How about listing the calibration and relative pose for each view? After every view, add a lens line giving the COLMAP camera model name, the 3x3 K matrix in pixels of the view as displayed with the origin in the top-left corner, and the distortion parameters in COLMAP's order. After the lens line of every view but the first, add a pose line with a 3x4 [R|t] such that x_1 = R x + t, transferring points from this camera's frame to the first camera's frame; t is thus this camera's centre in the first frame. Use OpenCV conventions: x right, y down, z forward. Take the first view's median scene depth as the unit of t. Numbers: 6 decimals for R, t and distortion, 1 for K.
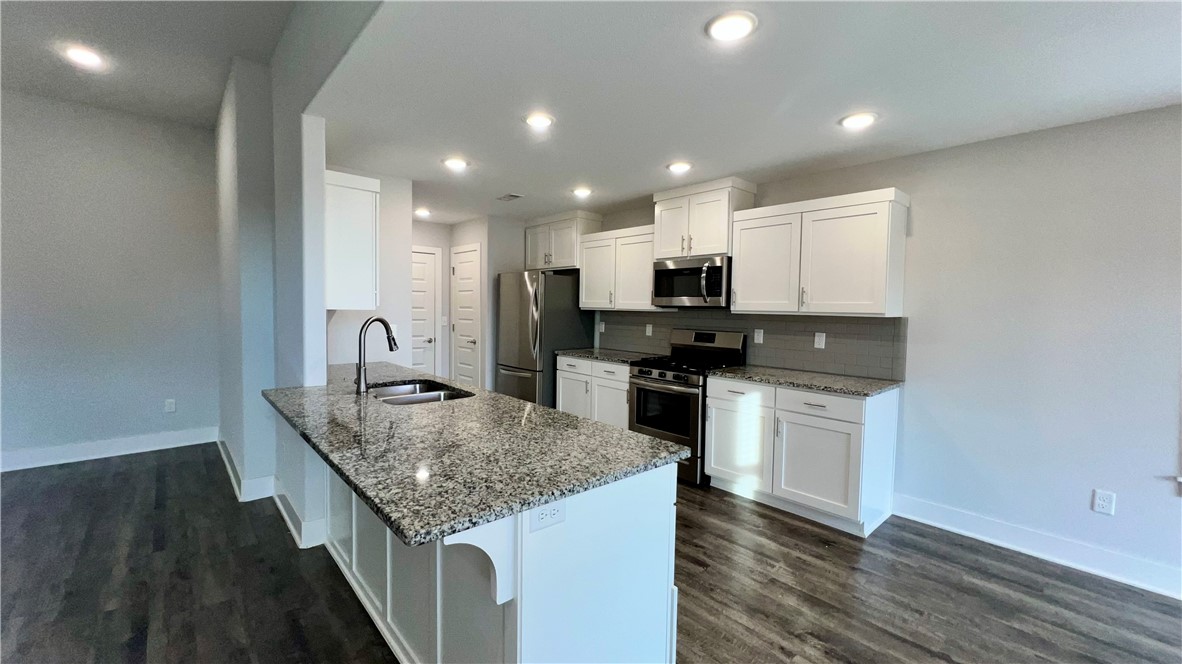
lens RADIAL K [[473.4, 0, 587.5], [0, 473.4, 330.0], [0, 0, 1]] dist [-0.001099, 0.000218]
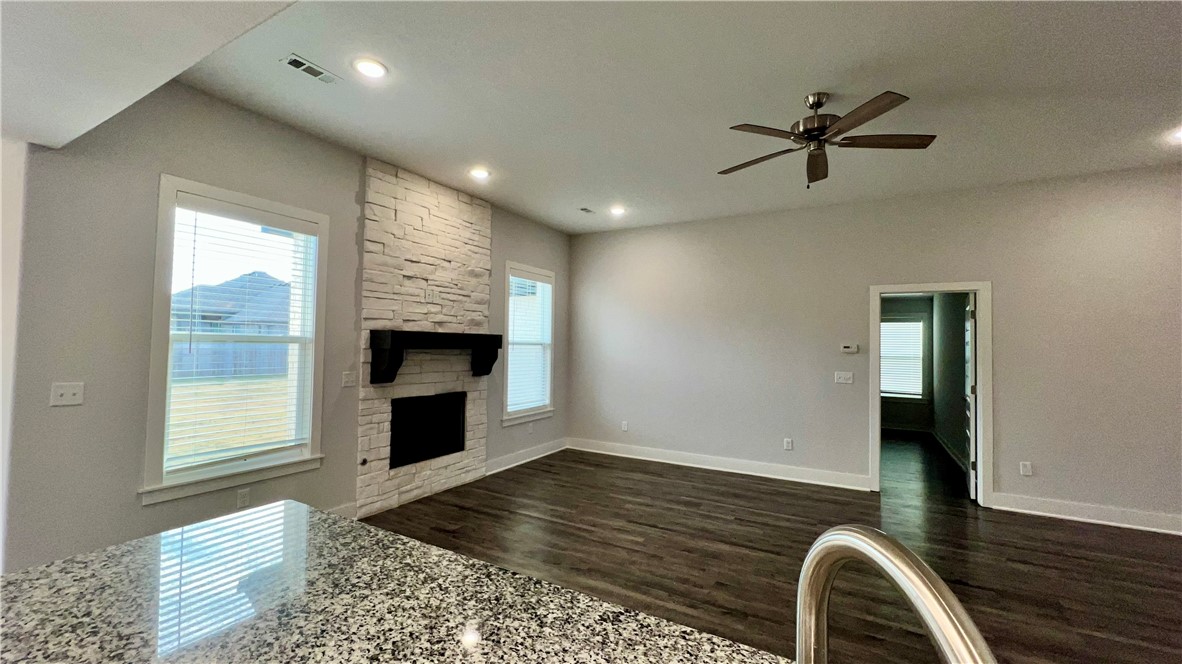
lens RADIAL K [[476.3, 0, 584.8], [0, 476.3, 329.5], [0, 0, 1]] dist [0.000991, 0.000280]
pose [[-0.948414, -0.040262, -0.314469, -0.250562], [-0.046276, 0.998860, 0.011680, -0.072564], [0.313640, 0.025630, -0.949196, 0.896208]]
